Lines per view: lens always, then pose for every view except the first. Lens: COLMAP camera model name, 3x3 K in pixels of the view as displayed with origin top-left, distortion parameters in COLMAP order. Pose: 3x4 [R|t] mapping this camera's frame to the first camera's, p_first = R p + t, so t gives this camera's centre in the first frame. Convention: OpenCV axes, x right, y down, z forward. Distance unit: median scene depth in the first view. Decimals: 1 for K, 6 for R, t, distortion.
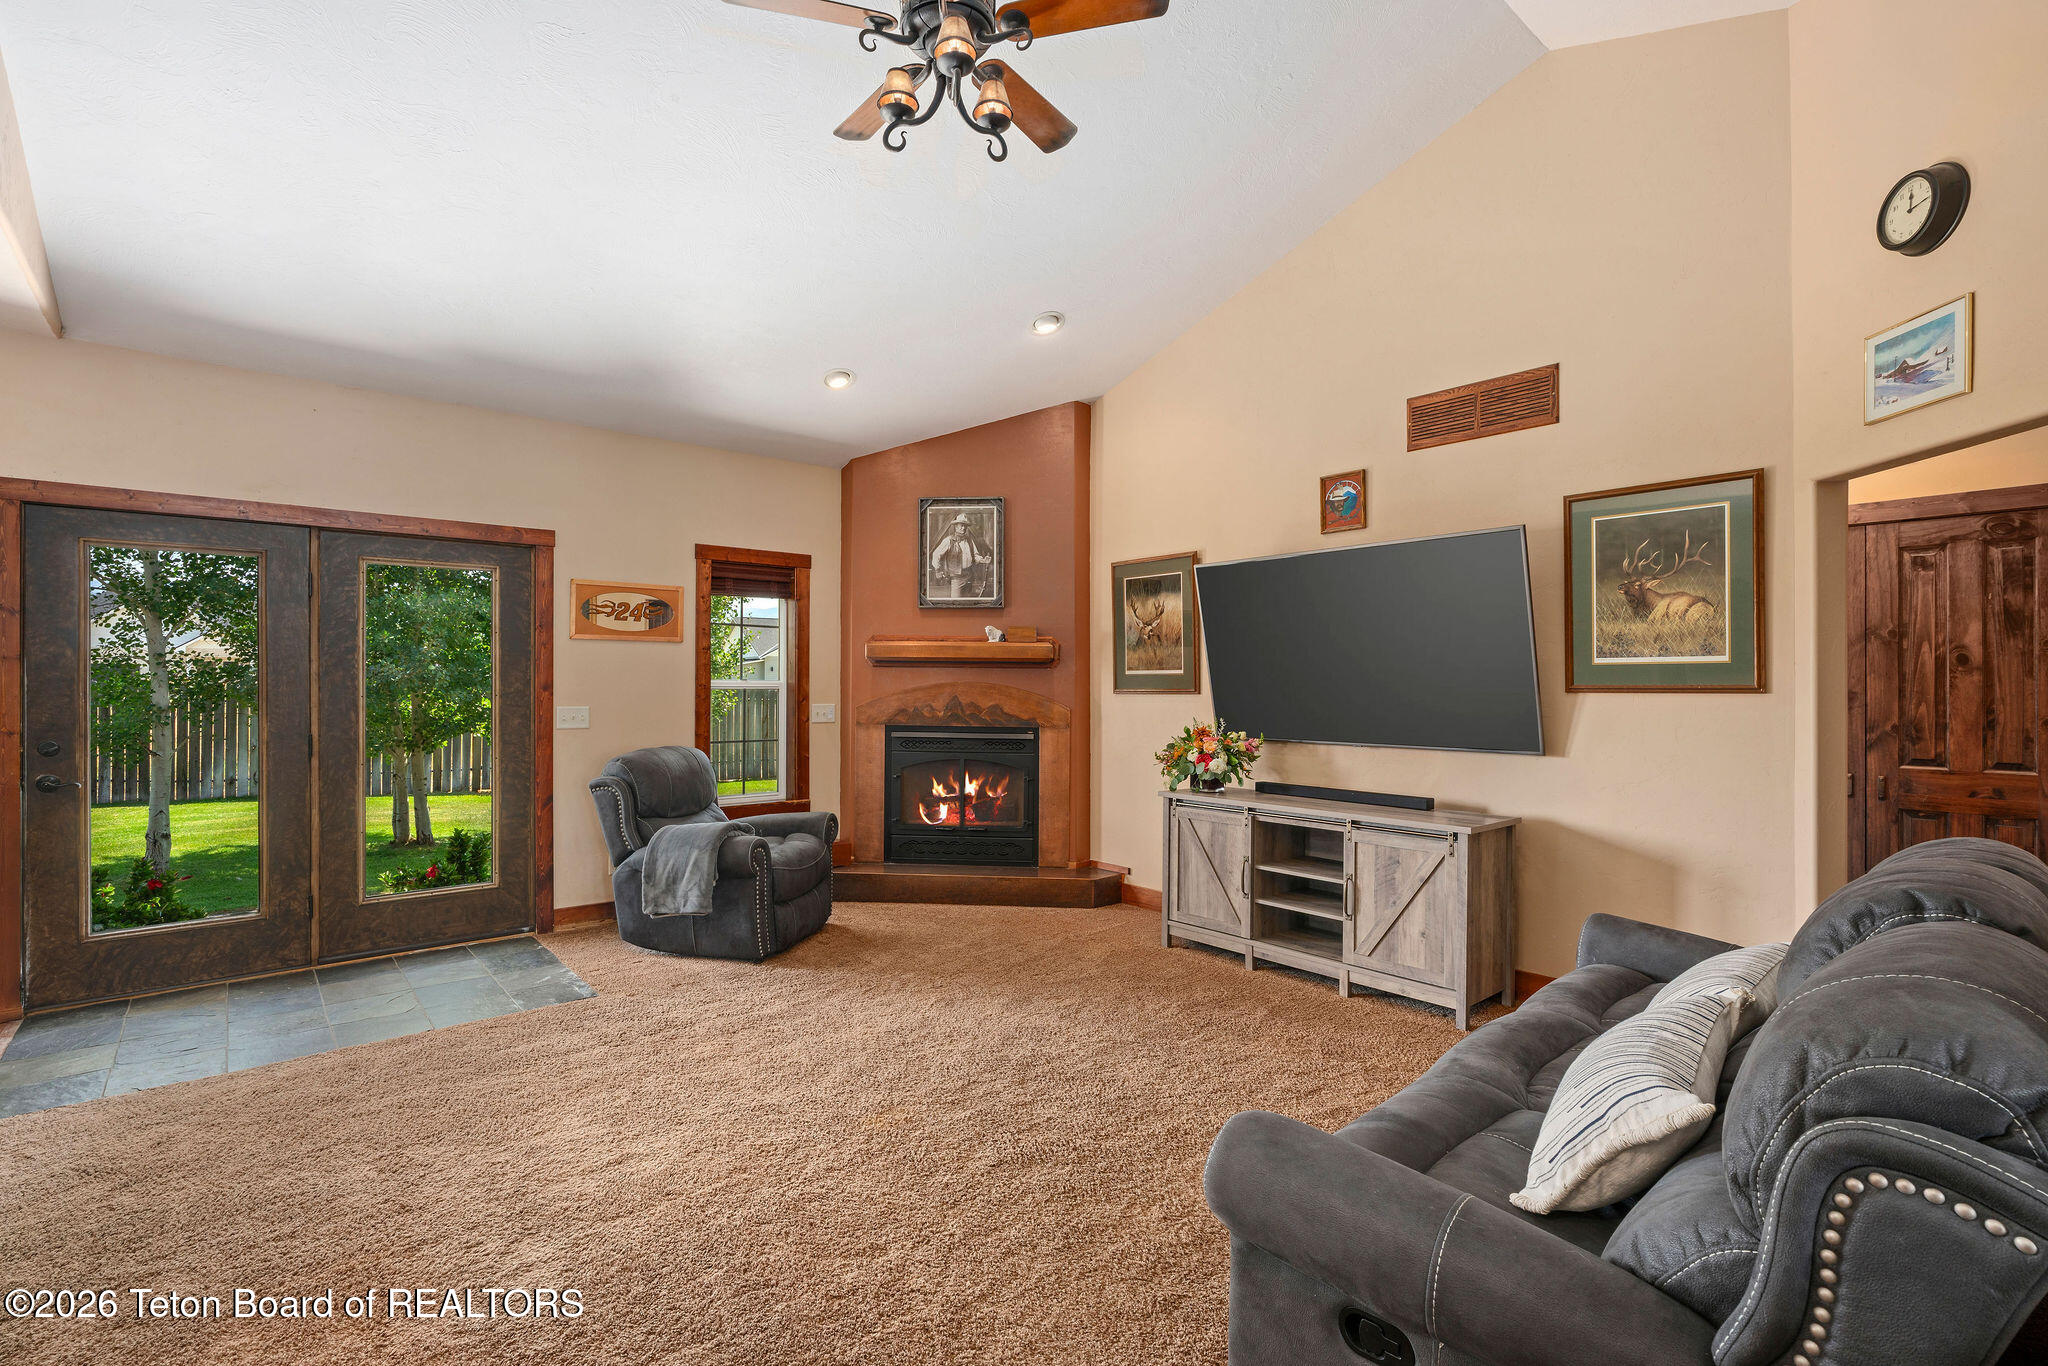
lens RADIAL K [[936.7, 0, 1024.0], [0, 936.7, 683.0], [0, 0, 1]] dist [-0.002104, -0.000052]
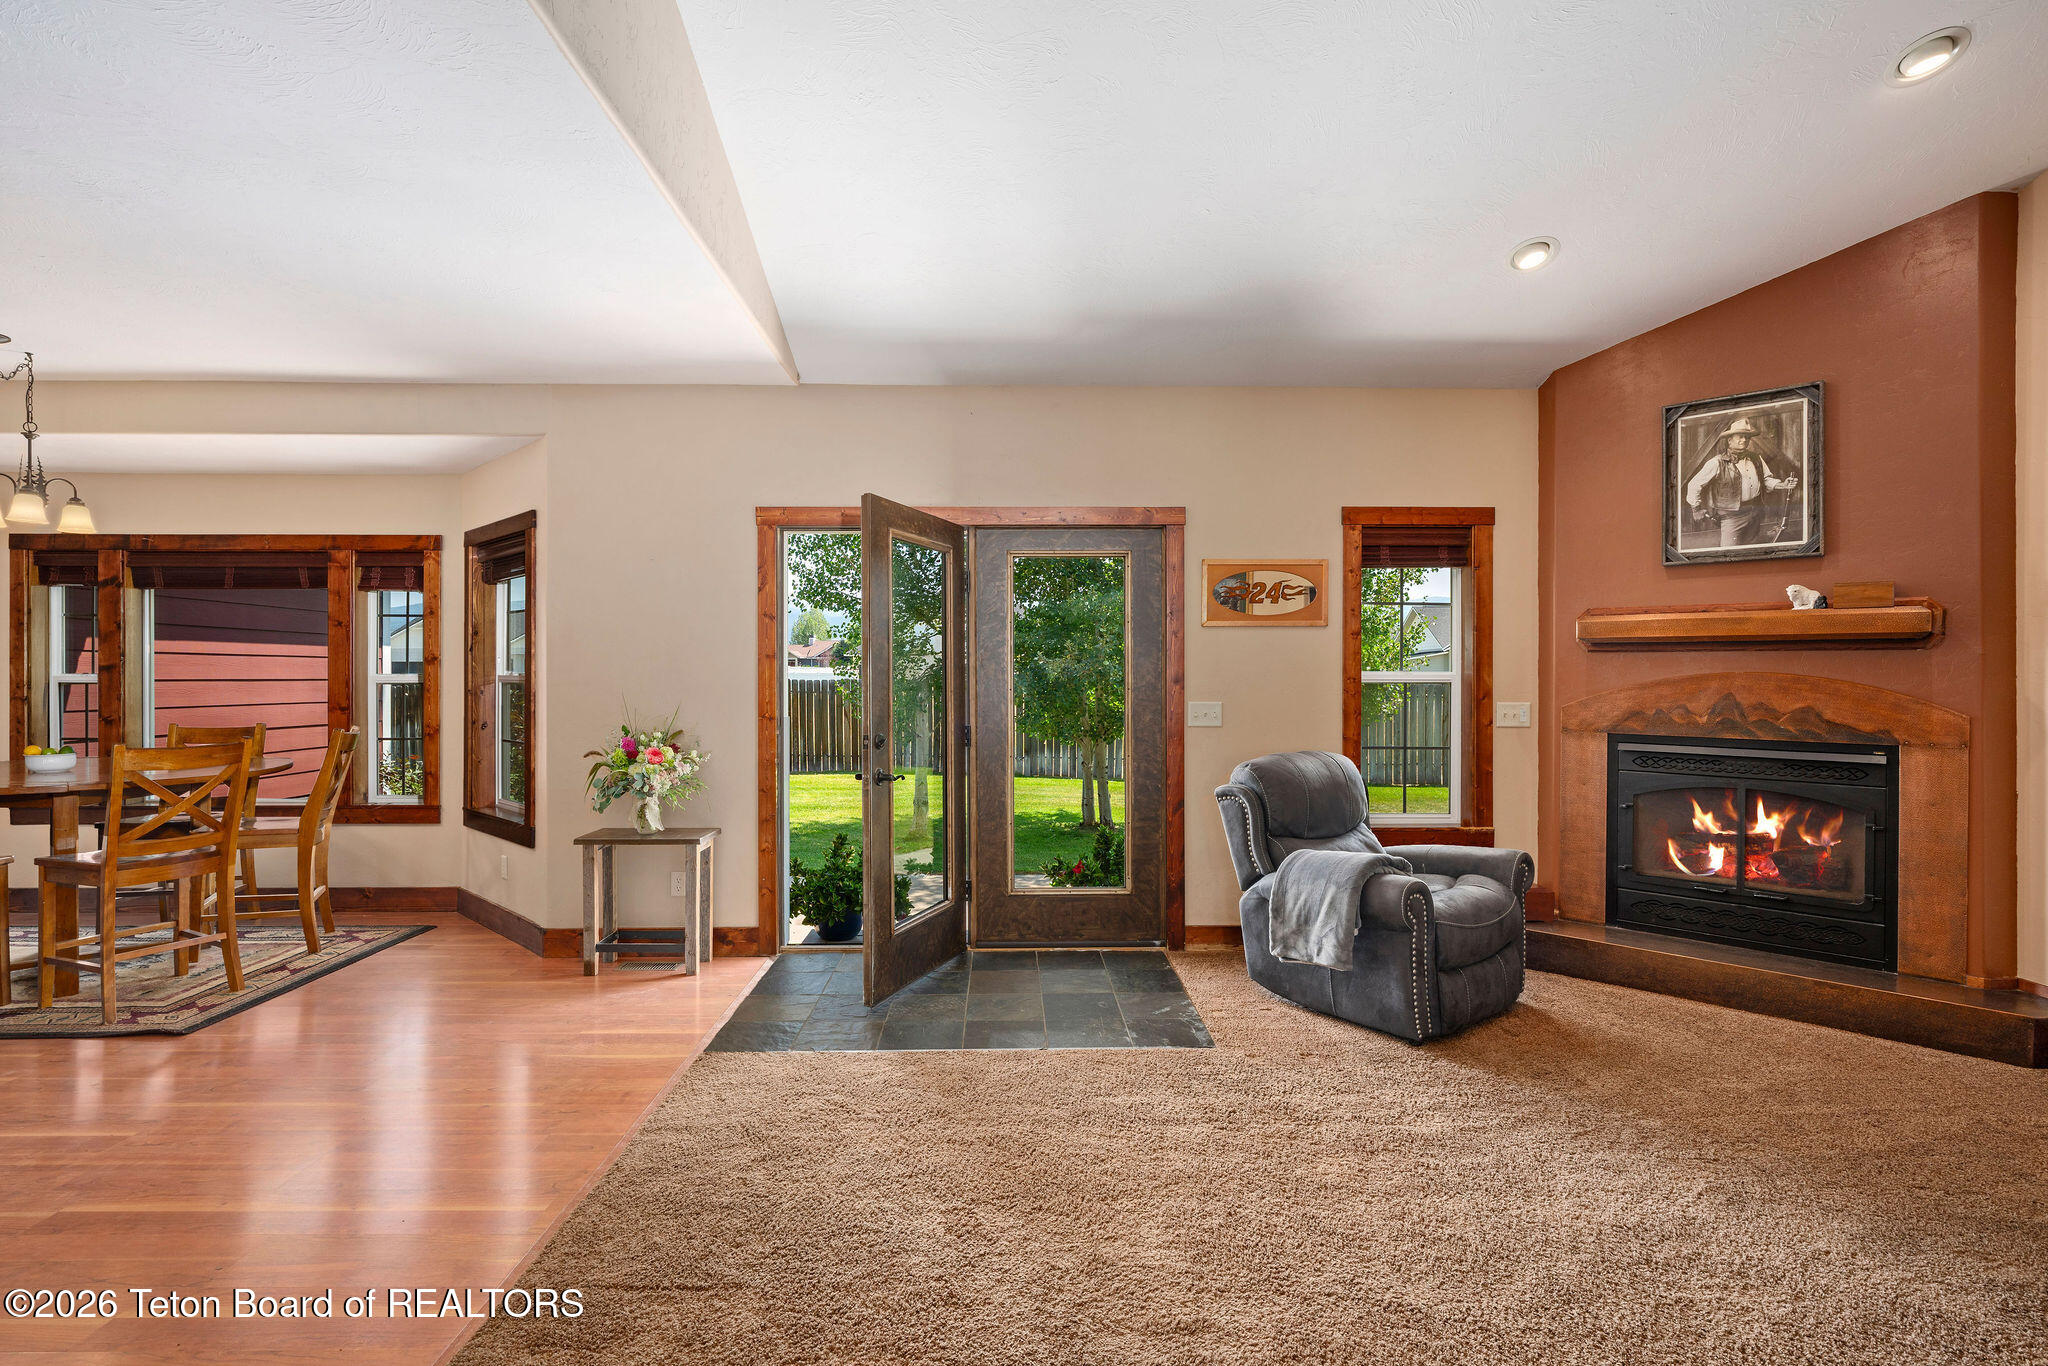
lens RADIAL K [[951.3, 0, 1024.0], [0, 951.3, 683.0], [0, 0, 1]] dist [-0.006357, 0.001416]
pose [[0.769123, -0.000038, -0.639101, -0.032032], [0.002876, 0.999990, 0.003402, 0.003196], [0.639094, -0.004454, 0.769116, 0.181815]]
